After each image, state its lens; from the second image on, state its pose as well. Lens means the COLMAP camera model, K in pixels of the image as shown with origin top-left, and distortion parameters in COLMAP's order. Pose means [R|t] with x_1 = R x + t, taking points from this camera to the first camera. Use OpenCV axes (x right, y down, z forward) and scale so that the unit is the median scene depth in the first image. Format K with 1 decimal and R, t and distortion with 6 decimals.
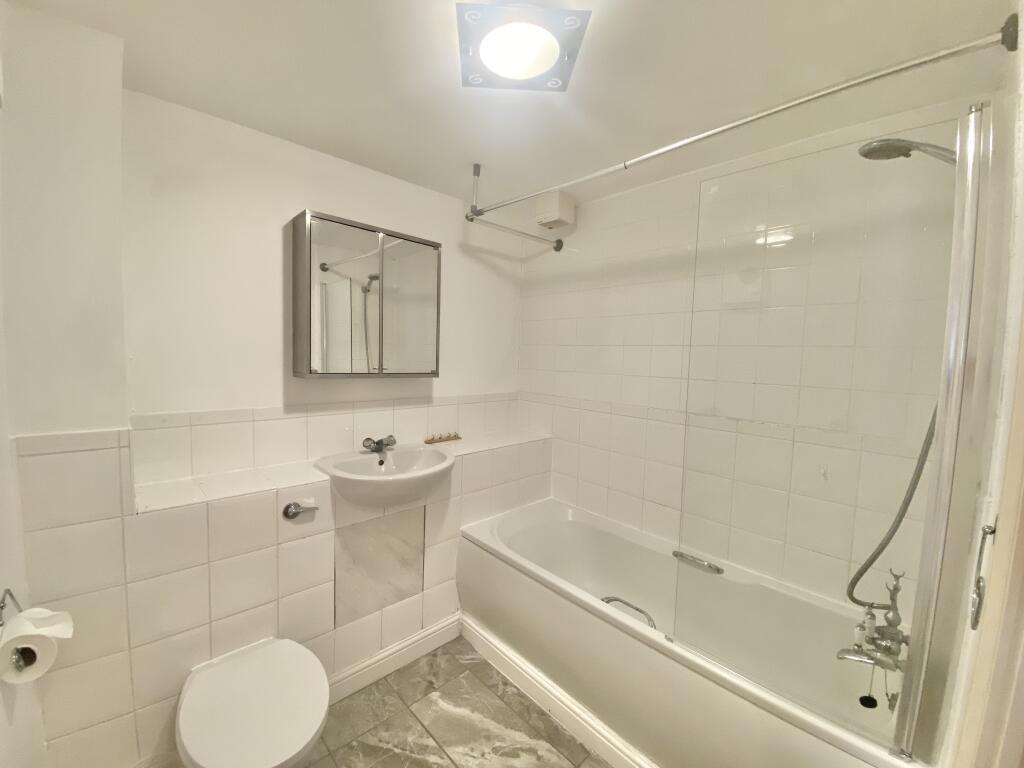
lens RADIAL K [[404.3, 0, 506.9], [0, 404.3, 383.9], [0, 0, 1]] dist [0.000472, -0.000049]
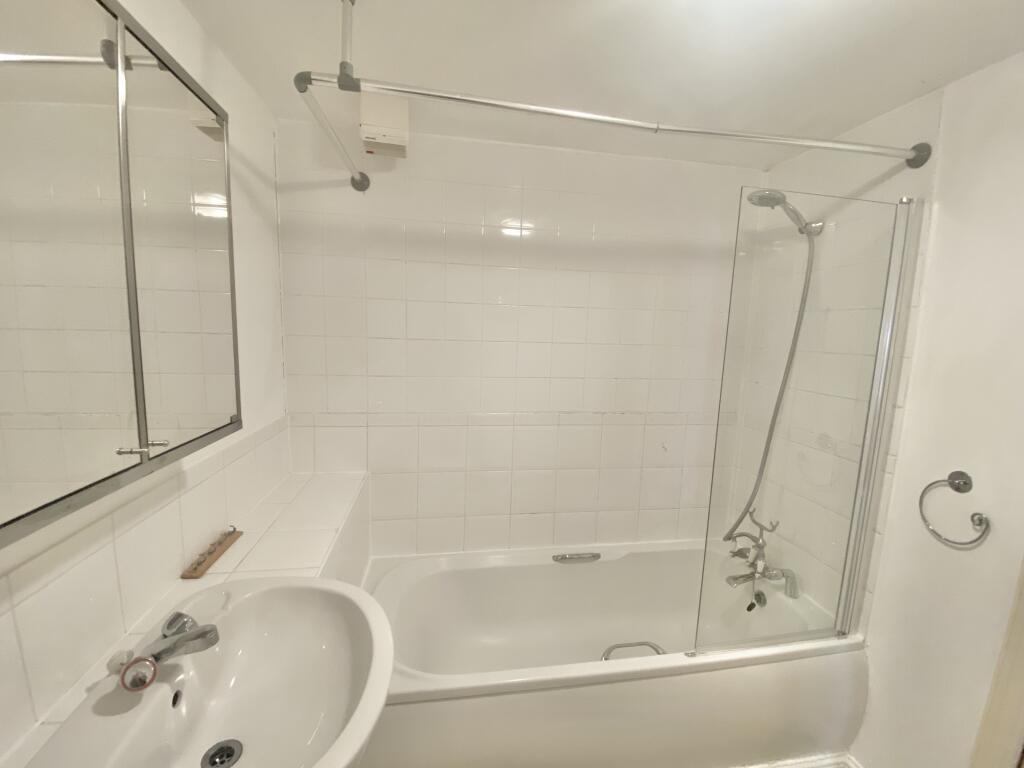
lens RADIAL K [[404.3, 0, 506.9], [0, 404.3, 383.9], [0, 0, 1]] dist [0.000472, -0.000049]
pose [[0.556643, -0.115985, 0.822615, -0.413987], [0.050069, 0.993090, 0.106141, -0.108184], [-0.829242, -0.017895, 0.558604, 0.593274]]
